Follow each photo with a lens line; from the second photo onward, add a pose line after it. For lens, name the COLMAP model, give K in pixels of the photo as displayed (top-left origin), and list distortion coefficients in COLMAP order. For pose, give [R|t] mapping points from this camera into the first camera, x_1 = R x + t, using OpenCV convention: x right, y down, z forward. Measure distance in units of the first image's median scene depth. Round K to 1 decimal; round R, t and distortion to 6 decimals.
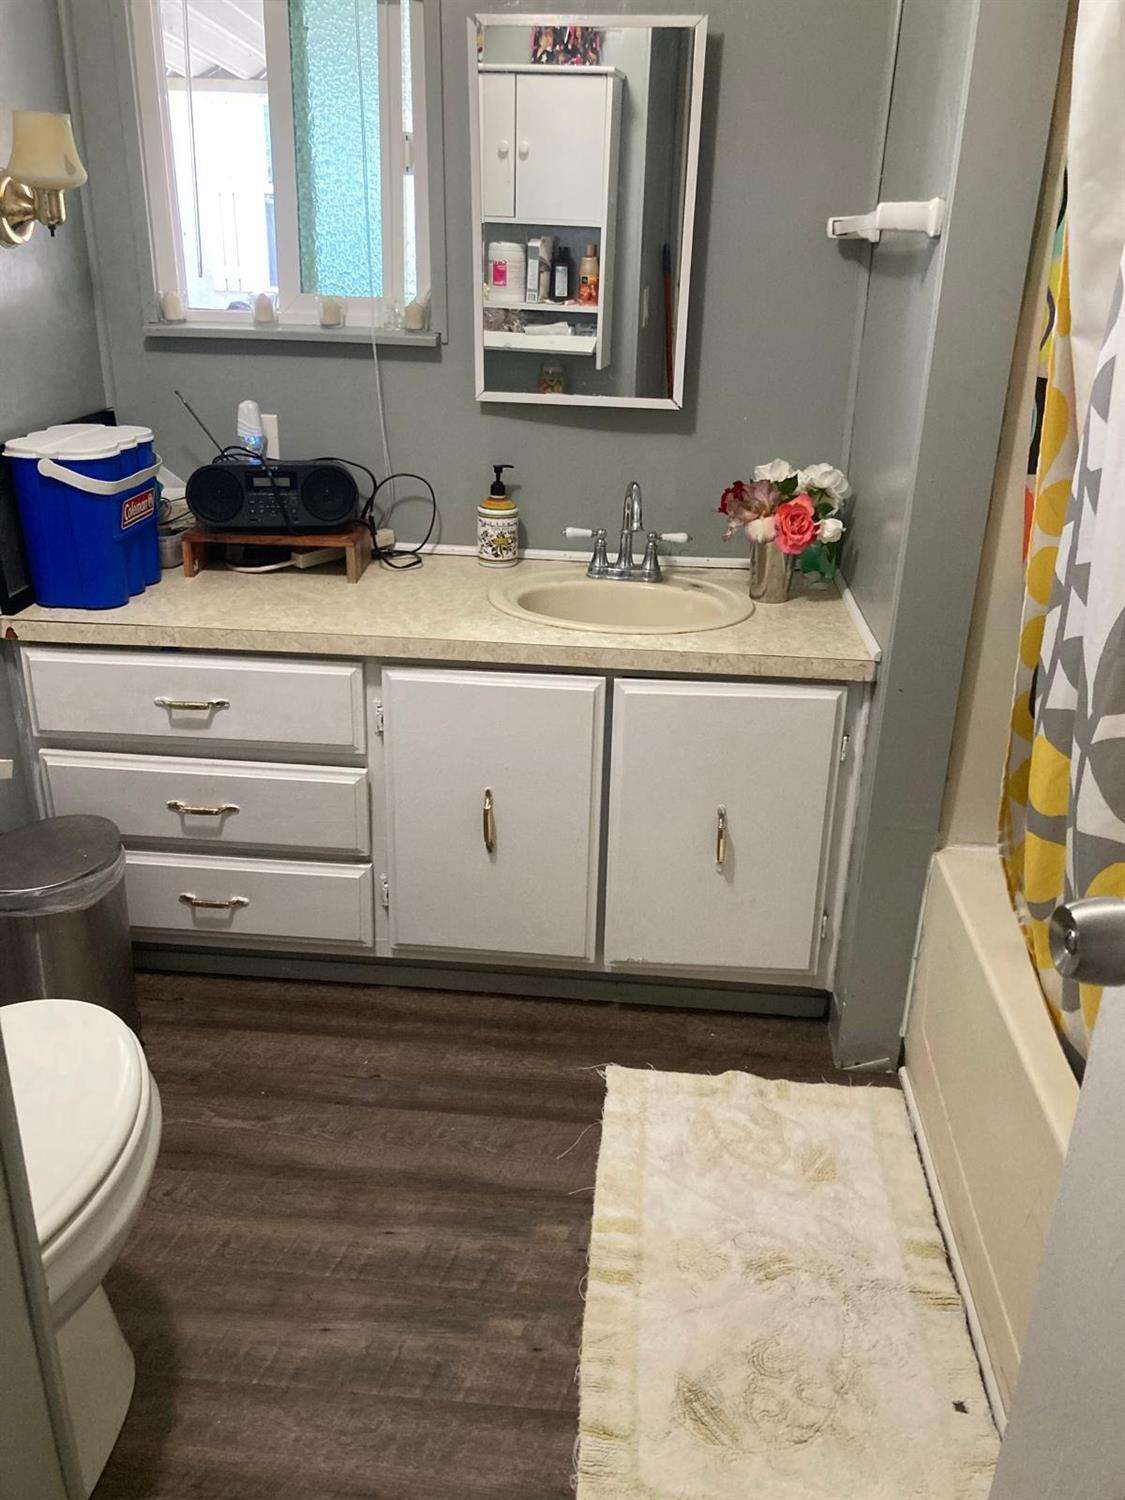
lens RADIAL K [[1278.7, 0, 566.9], [0, 1278.7, 754.3], [0, 0, 1]] dist [0.049812, -0.060514]
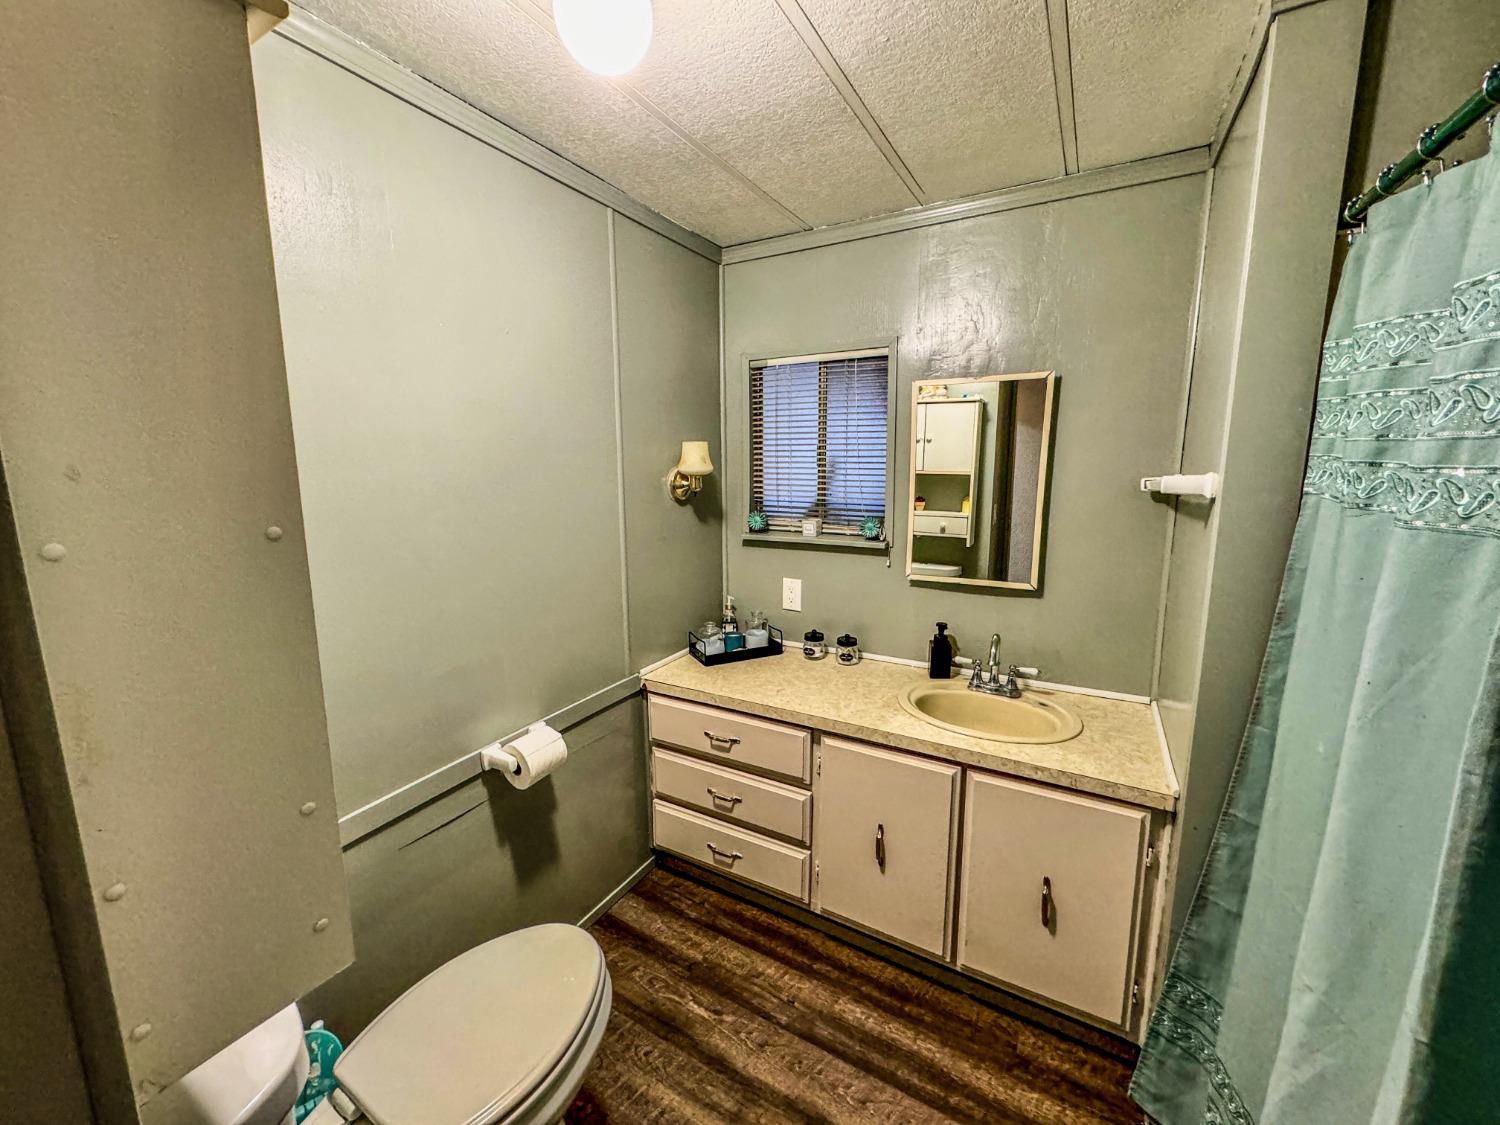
lens RADIAL K [[598.5, 0, 744.4], [0, 598.5, 558.6], [0, 0, 1]] dist [0.001876, -0.000347]
pose [[0.898691, 0.037849, -0.436945, 0.097644], [-0.141429, 0.968058, -0.207030, -0.113129], [0.415152, 0.247853, 0.875339, 0.207131]]
